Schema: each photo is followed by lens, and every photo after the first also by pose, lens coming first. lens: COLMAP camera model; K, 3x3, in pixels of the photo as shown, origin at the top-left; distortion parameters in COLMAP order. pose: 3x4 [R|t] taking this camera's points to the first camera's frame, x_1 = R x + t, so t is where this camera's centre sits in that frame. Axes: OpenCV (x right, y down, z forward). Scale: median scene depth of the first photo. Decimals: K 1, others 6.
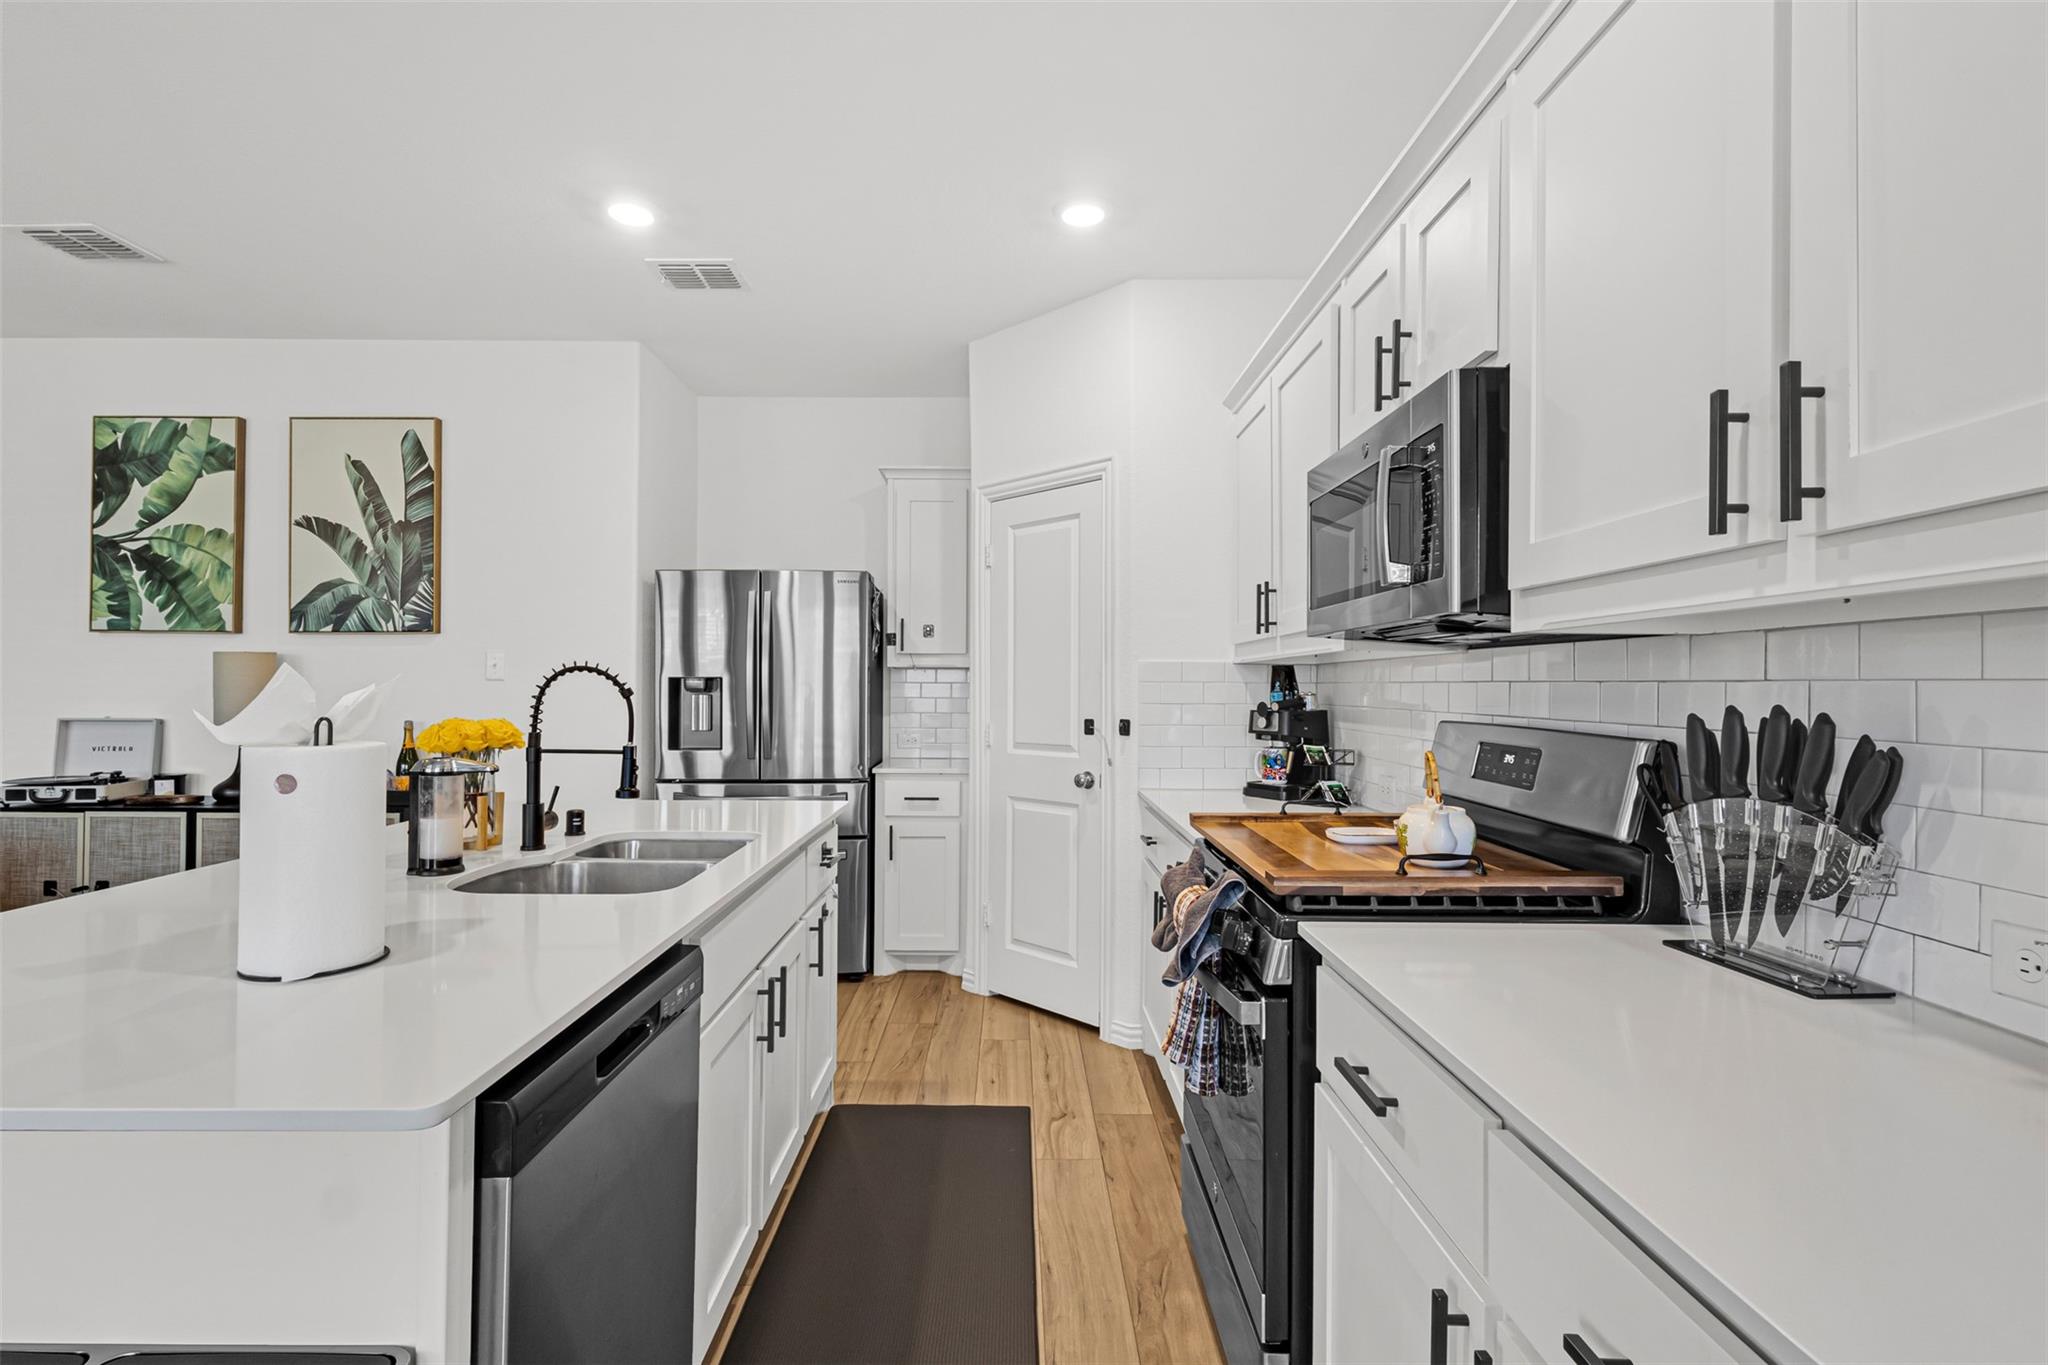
lens RADIAL K [[973.1, 0, 1019.1], [0, 973.1, 679.2], [0, 0, 1]] dist [0.007824, 0.001339]
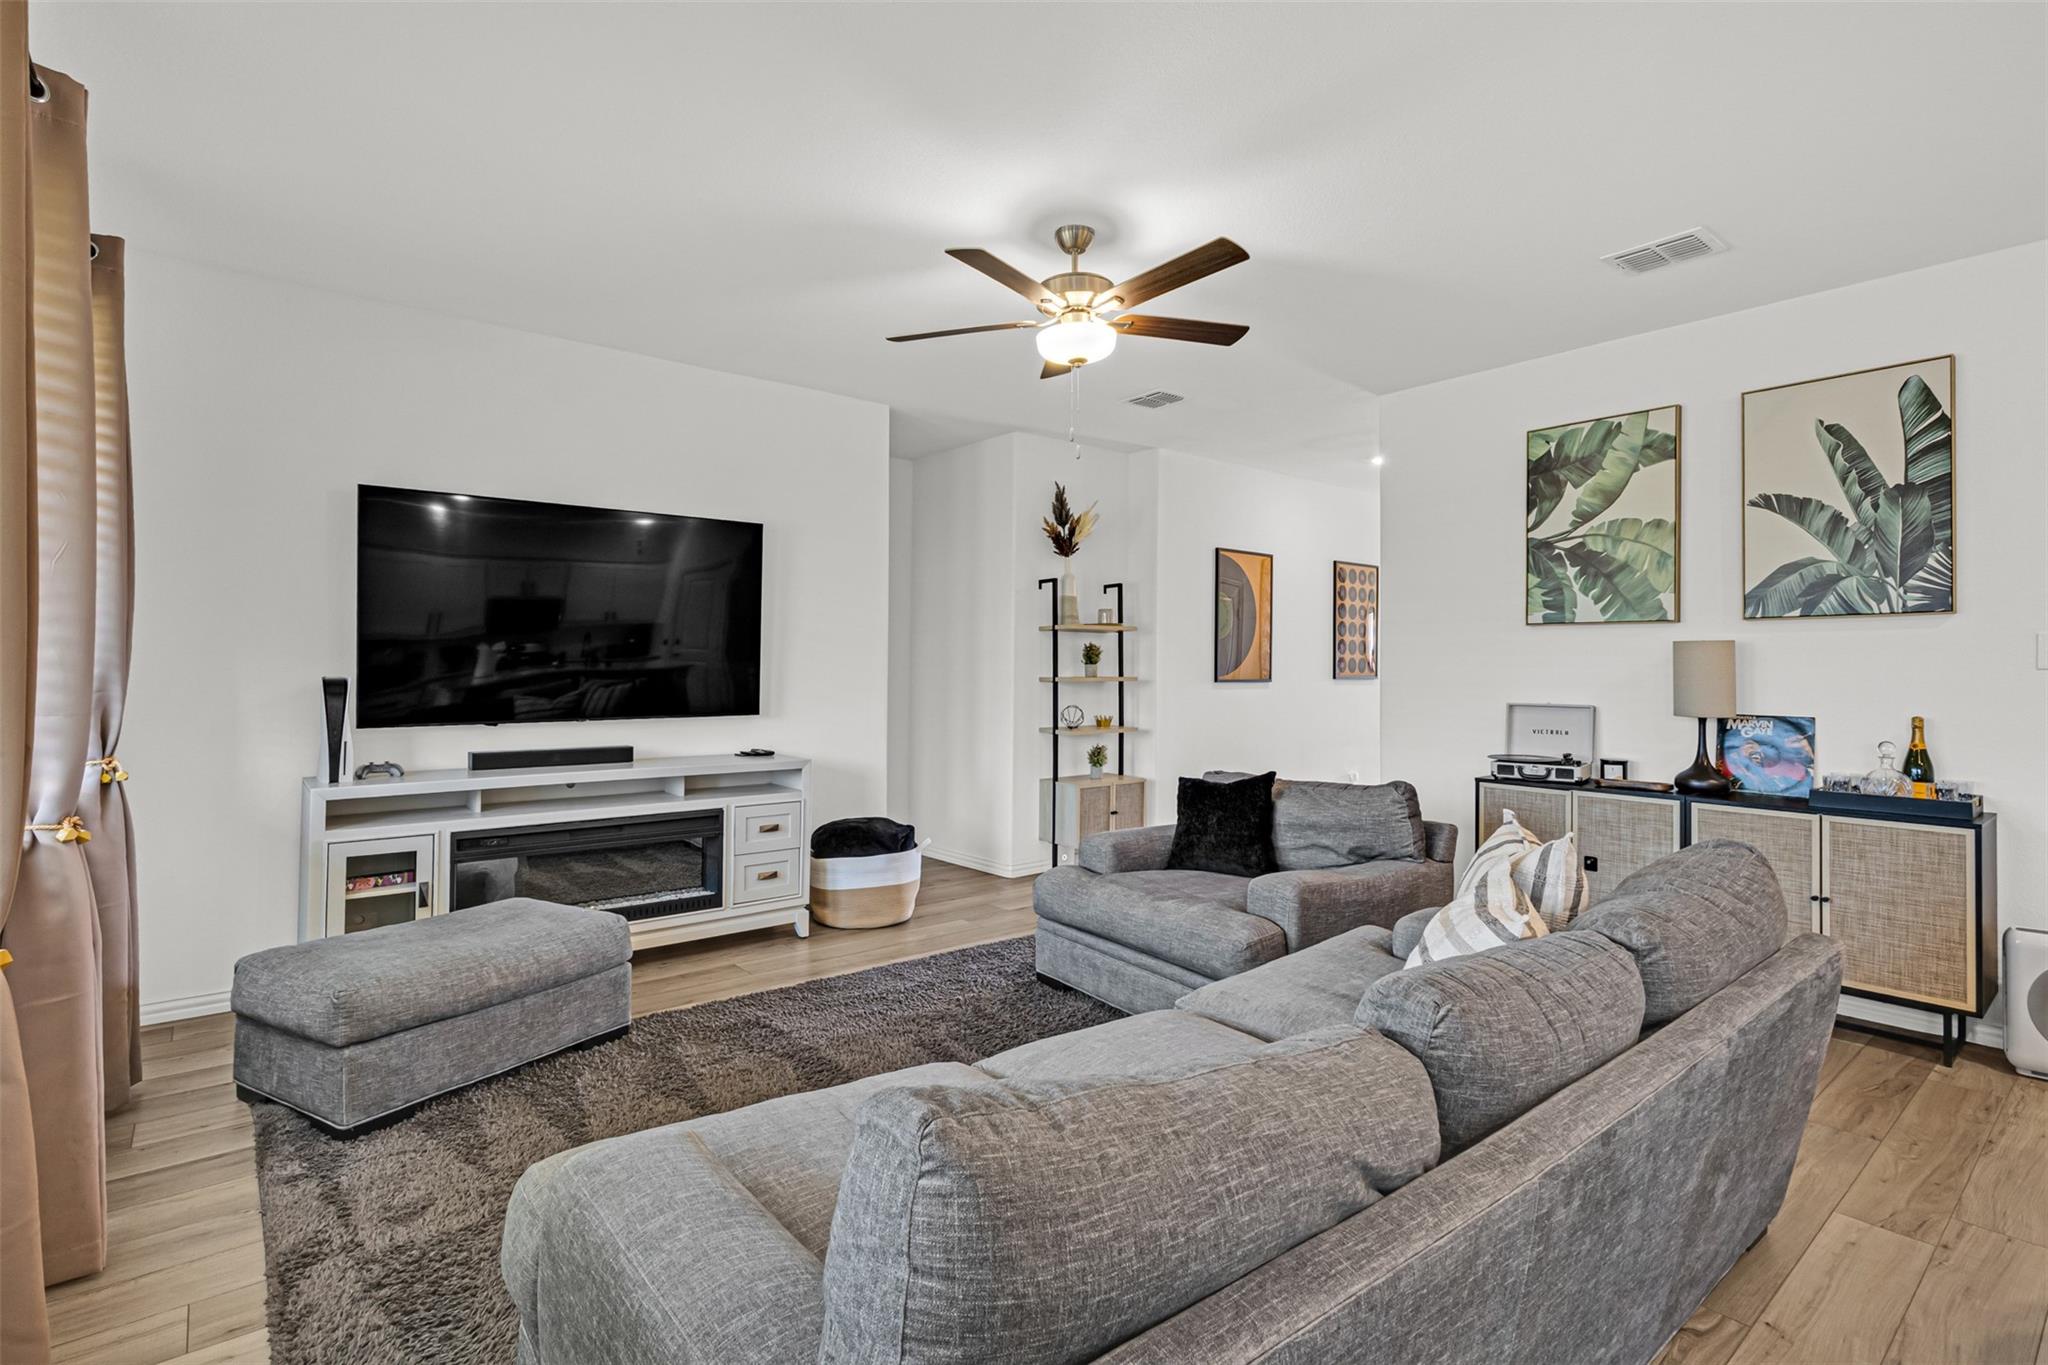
lens RADIAL K [[973.1, 0, 1018.1], [0, 973.1, 661.9], [0, 0, 1]] dist [0.007824, 0.001339]
pose [[0.637317, -0.005329, -0.770583, -0.463085], [0.002221, 0.999985, -0.005079, -0.002910], [0.770599, 0.001525, 0.637319, -0.148950]]
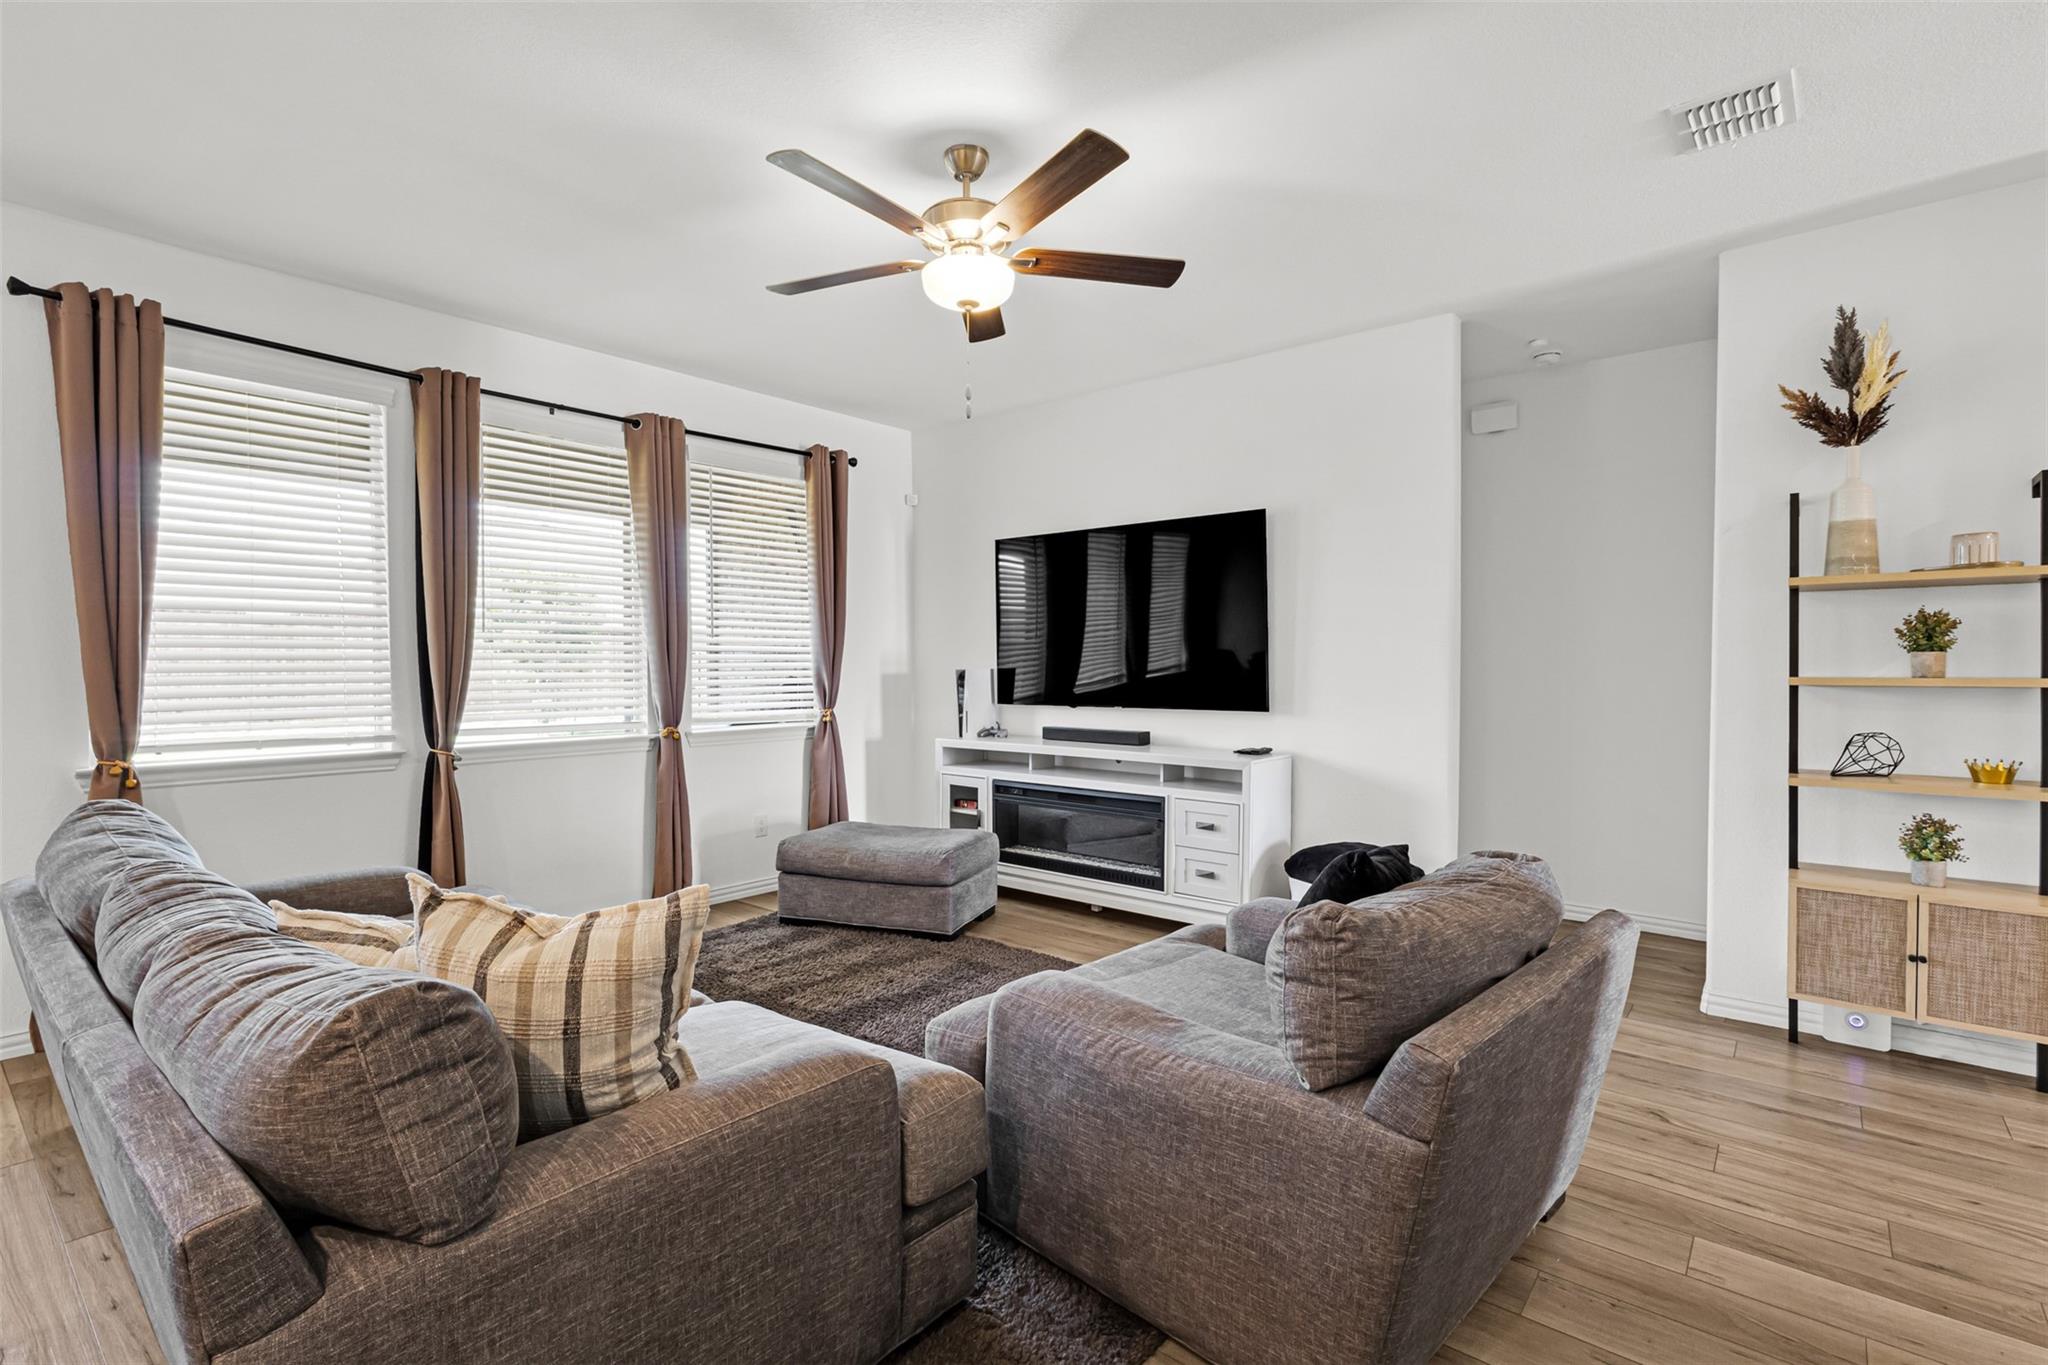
lens RADIAL K [[973.1, 0, 1022.5], [0, 973.1, 681.2], [0, 0, 1]] dist [0.007824, 0.001339]
pose [[-0.647480, 0.013509, -0.761963, -0.540967], [0.004382, 0.999892, 0.014005, 0.002326], [0.762070, 0.005729, -0.647469, 0.857408]]
